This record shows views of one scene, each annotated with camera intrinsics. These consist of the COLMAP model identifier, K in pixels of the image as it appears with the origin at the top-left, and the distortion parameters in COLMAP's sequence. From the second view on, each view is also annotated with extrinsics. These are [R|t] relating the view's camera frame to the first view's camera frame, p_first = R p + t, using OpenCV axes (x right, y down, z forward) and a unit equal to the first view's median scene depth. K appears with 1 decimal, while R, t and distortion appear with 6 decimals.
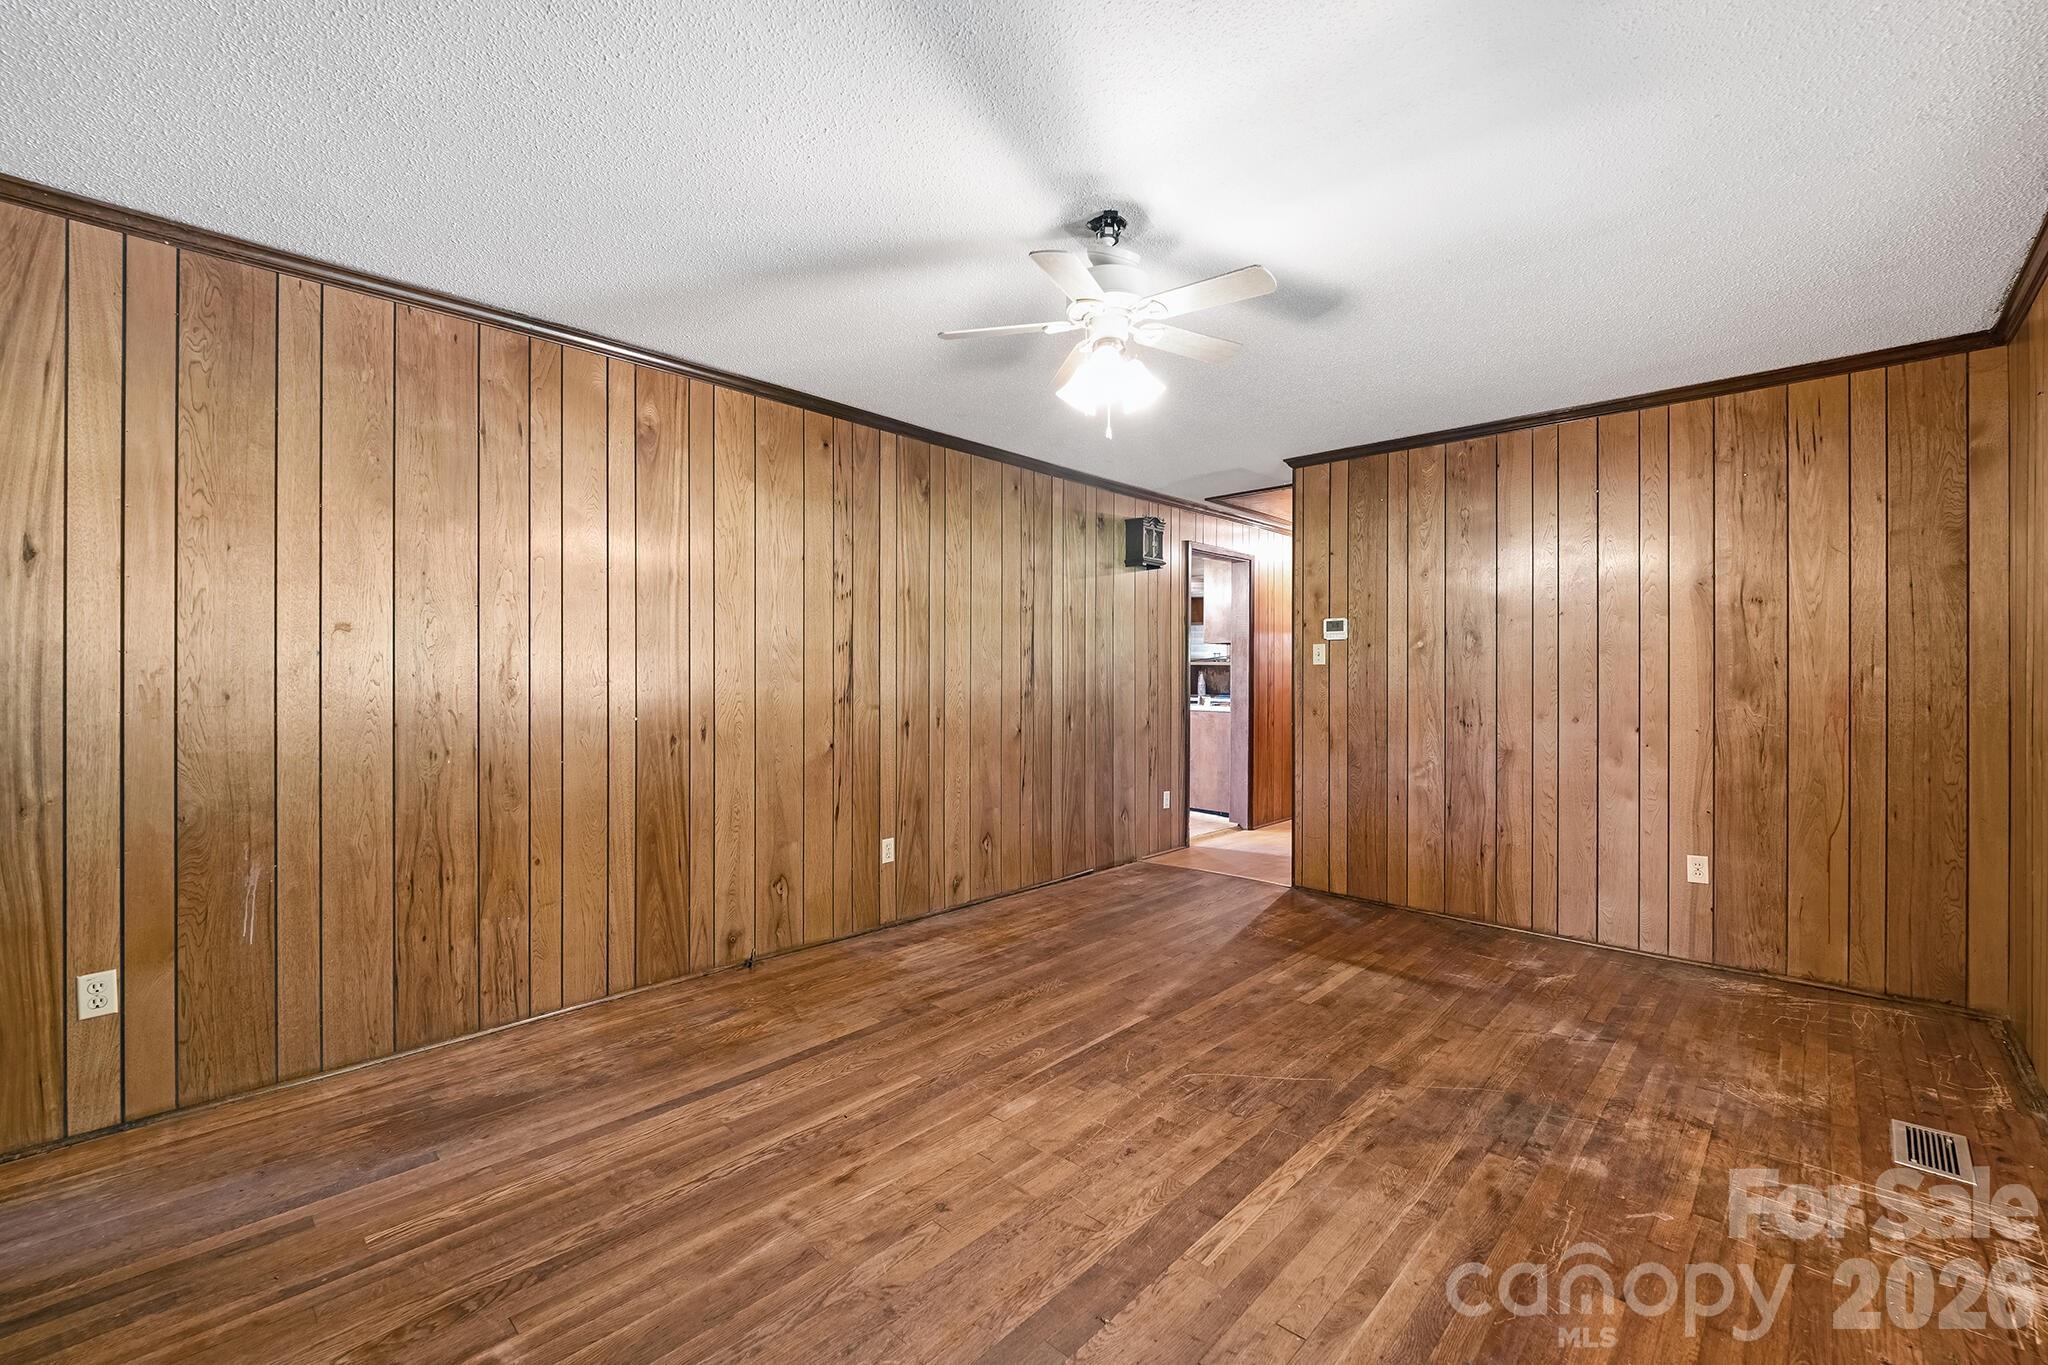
lens RADIAL K [[845.9, 0, 1016.1], [0, 845.9, 674.9], [0, 0, 1]] dist [-0.013701, -0.000416]
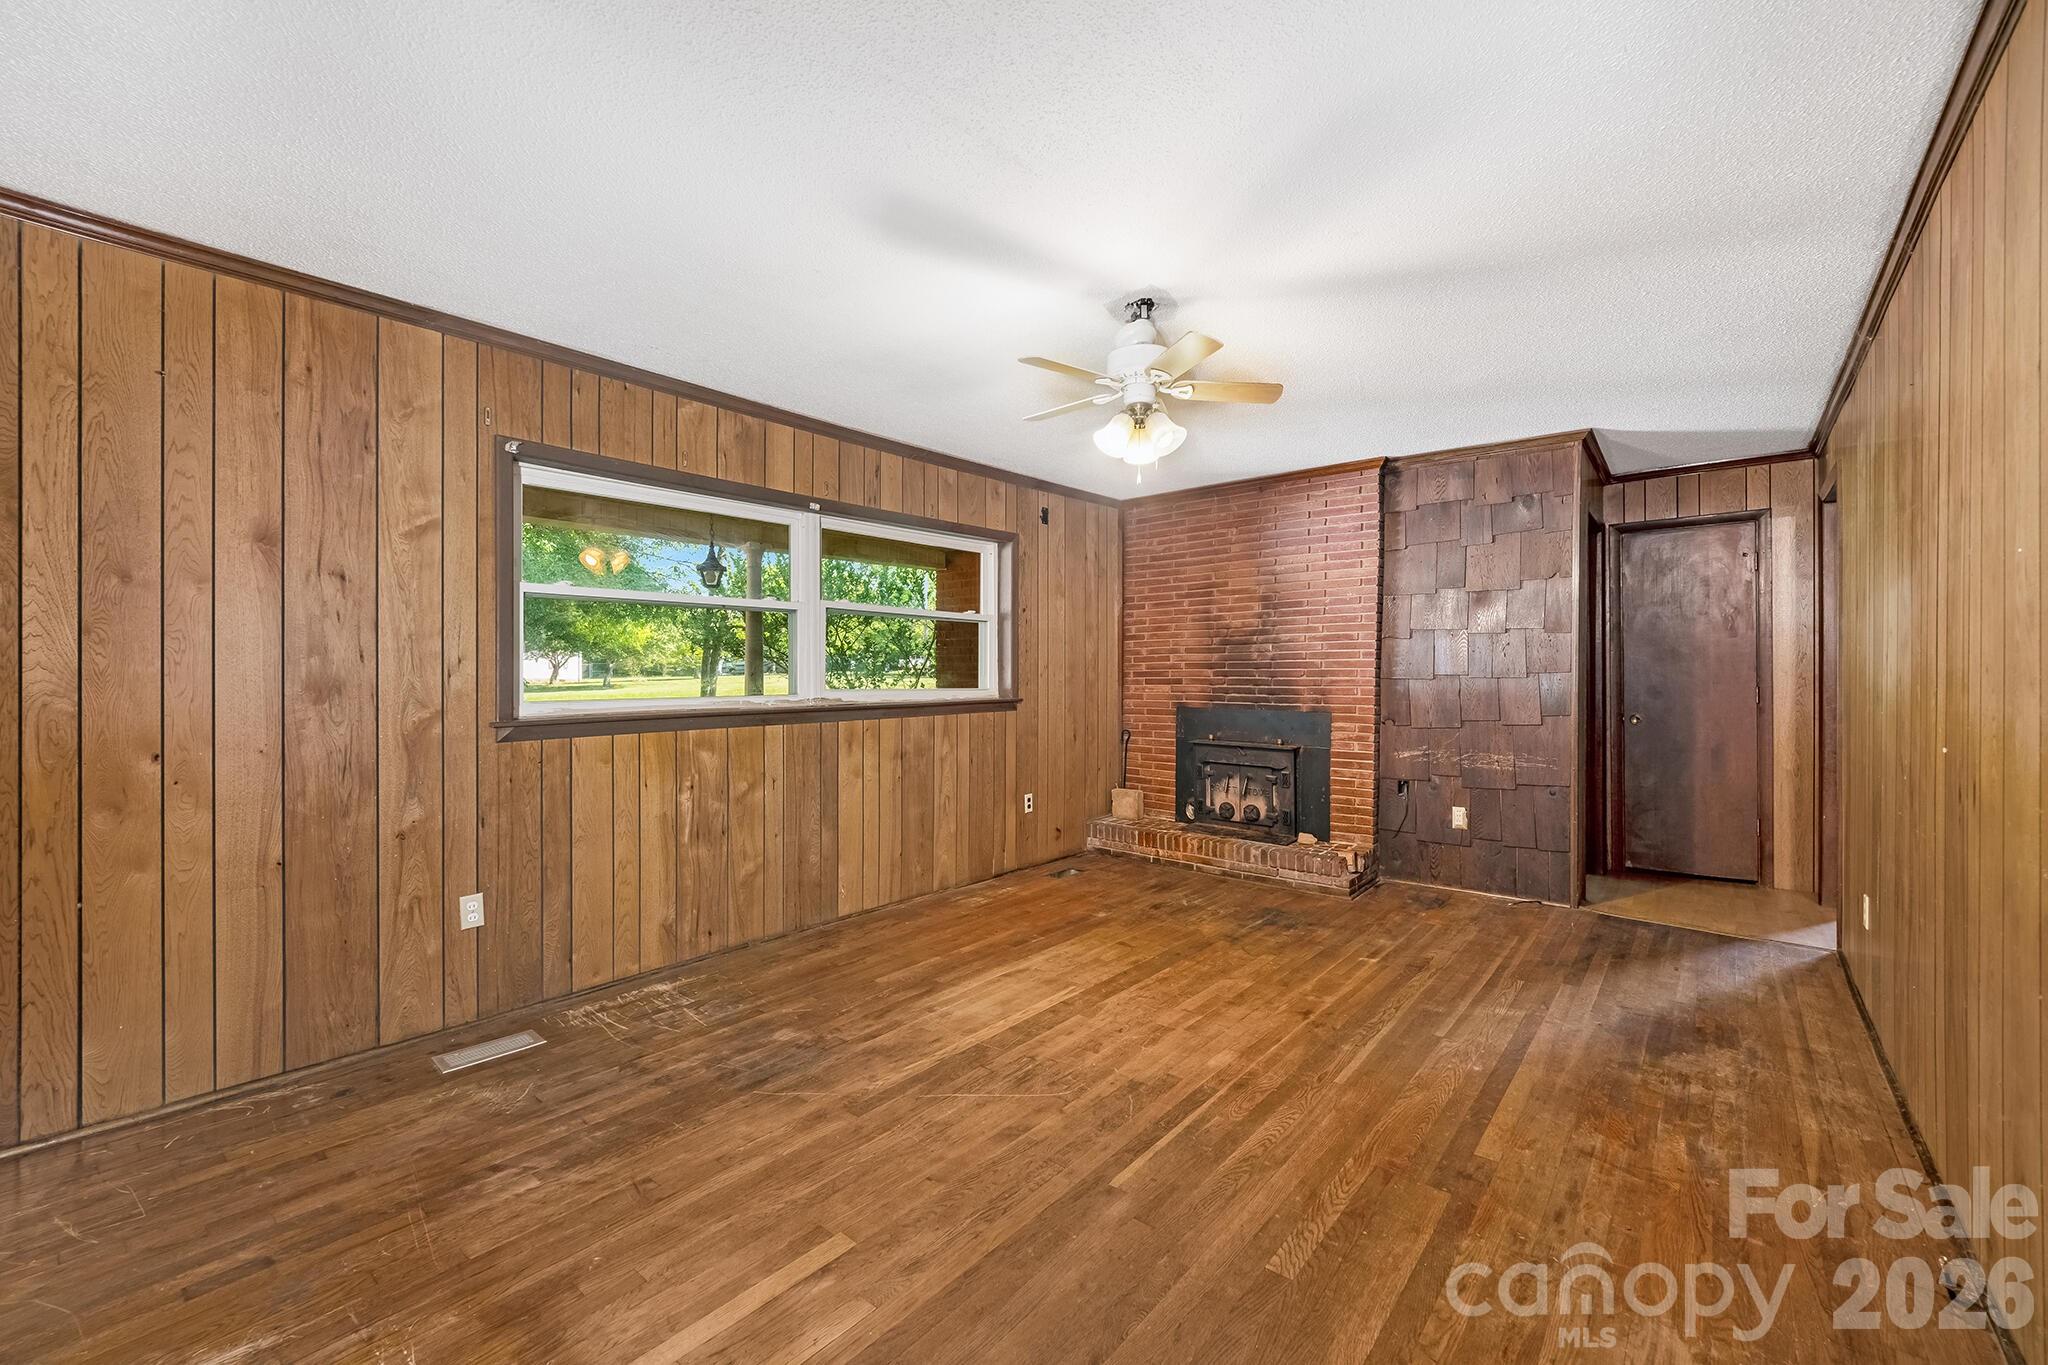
lens RADIAL K [[845.9, 0, 1028.4], [0, 845.9, 680.9], [0, 0, 1]] dist [-0.013701, -0.000416]
pose [[-0.997003, -0.001250, -0.077359, 0.345736], [-0.001709, 0.999981, 0.005858, 0.001182], [0.077350, 0.005972, -0.996986, 2.092526]]
